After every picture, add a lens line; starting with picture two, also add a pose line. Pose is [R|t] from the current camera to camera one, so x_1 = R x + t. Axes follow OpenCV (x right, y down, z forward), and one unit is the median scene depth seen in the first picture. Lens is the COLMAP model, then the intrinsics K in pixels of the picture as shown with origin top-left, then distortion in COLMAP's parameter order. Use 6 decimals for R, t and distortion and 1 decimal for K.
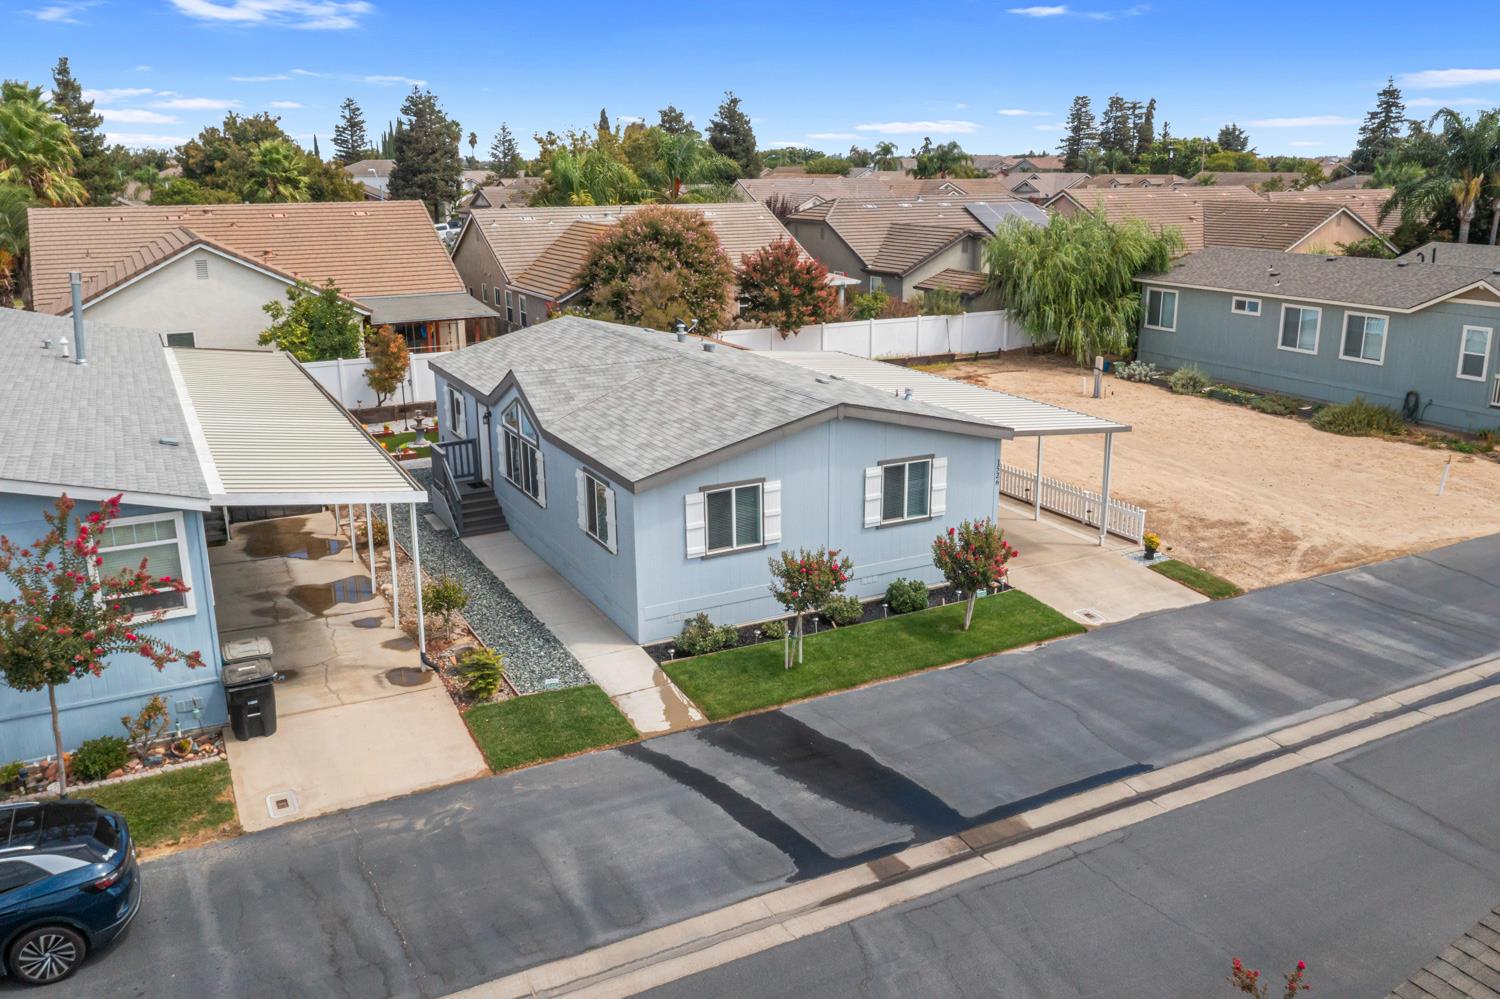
lens RADIAL K [[1182.6, 0, 760.8], [0, 1182.6, 497.5], [0, 0, 1]] dist [-0.007543, -0.000900]
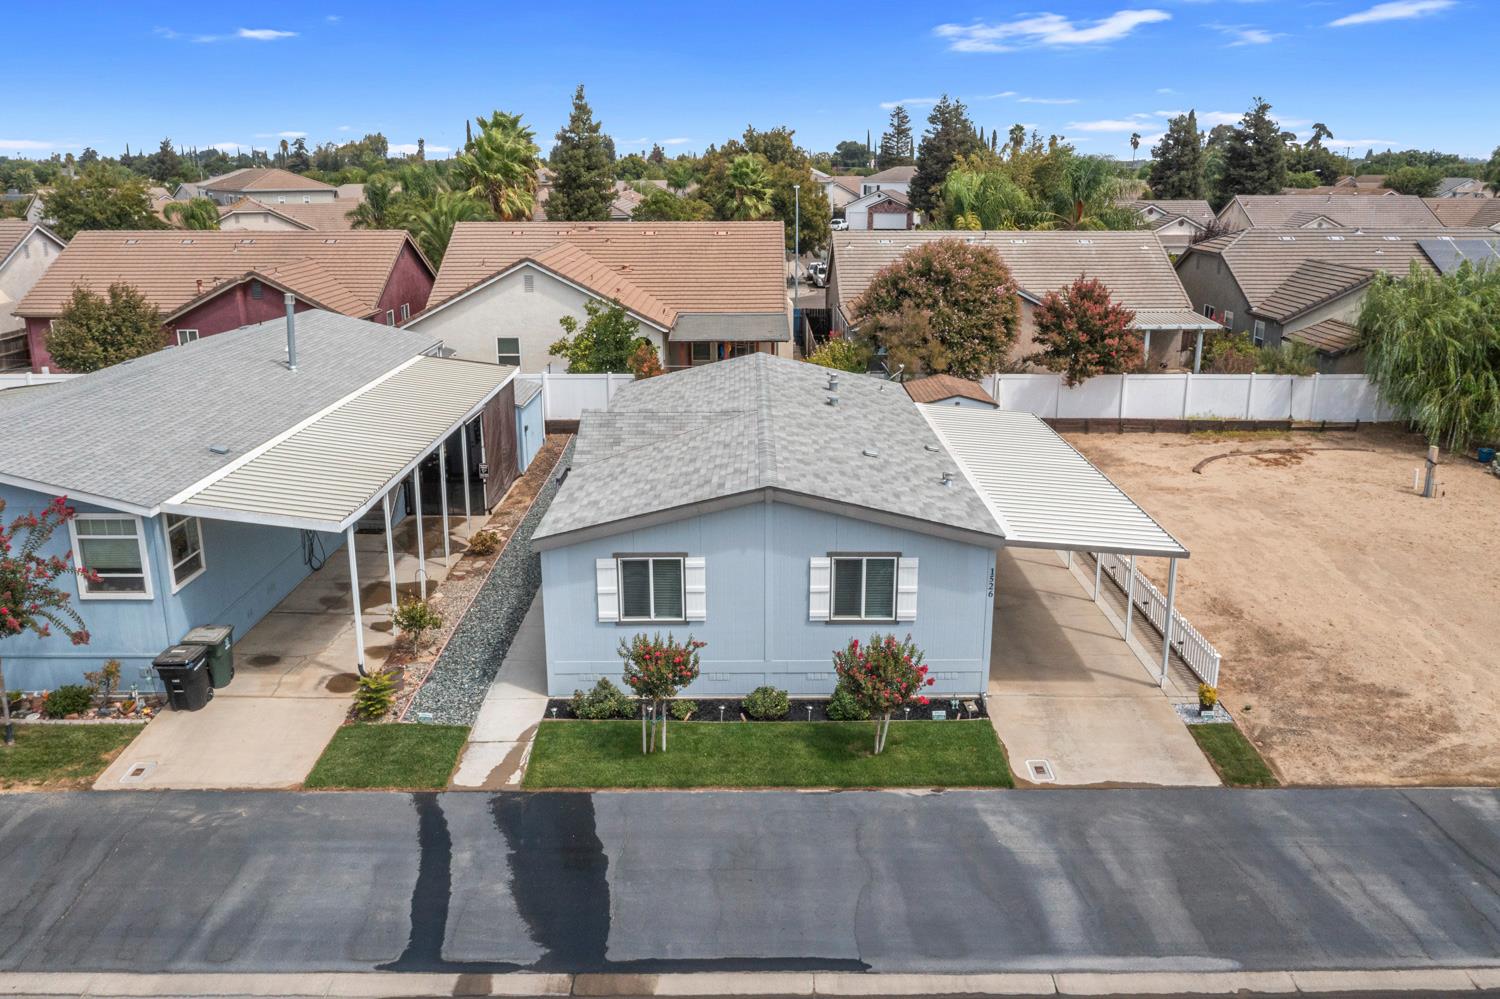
lens RADIAL K [[1182.6, 0, 760.8], [0, 1182.6, 497.5], [0, 0, 1]] dist [-0.007543, -0.000900]
pose [[0.886100, 0.130531, -0.444734, 0.475772], [-0.130447, 0.990972, 0.030947, -0.098118], [0.444758, 0.030592, 0.895128, 0.156261]]
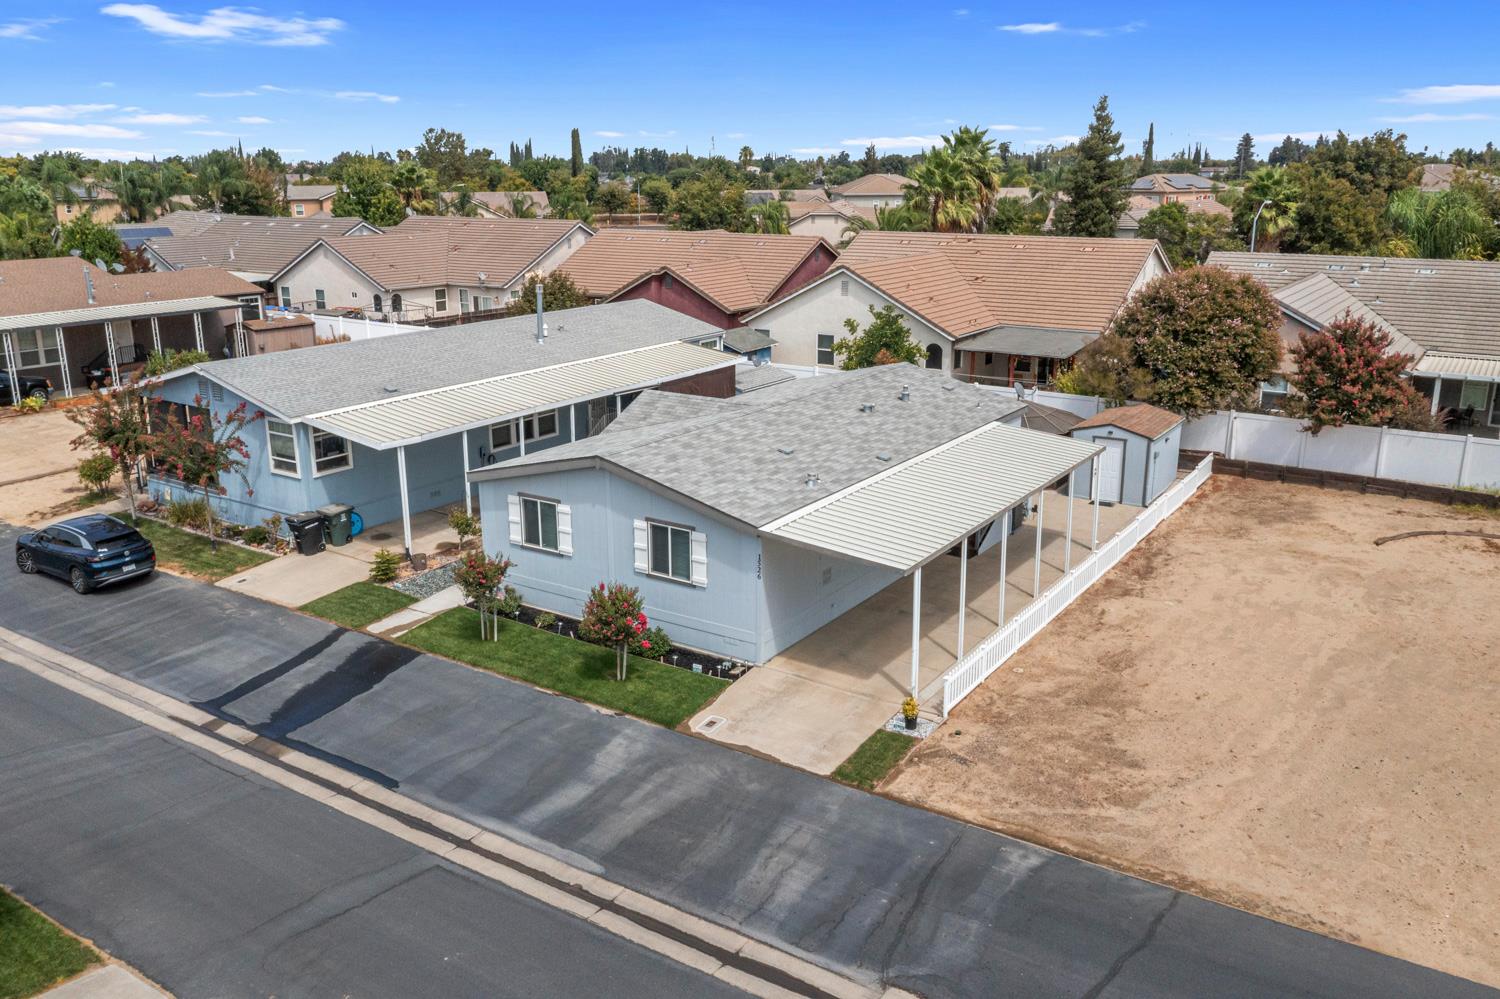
lens RADIAL K [[1182.6, 0, 760.8], [0, 1182.6, 497.5], [0, 0, 1]] dist [-0.007543, -0.000900]
pose [[0.481856, 0.241183, -0.842405, 1.141240], [-0.239479, 0.961021, 0.138161, -0.239743], [0.842891, 0.135165, 0.520832, 0.522180]]
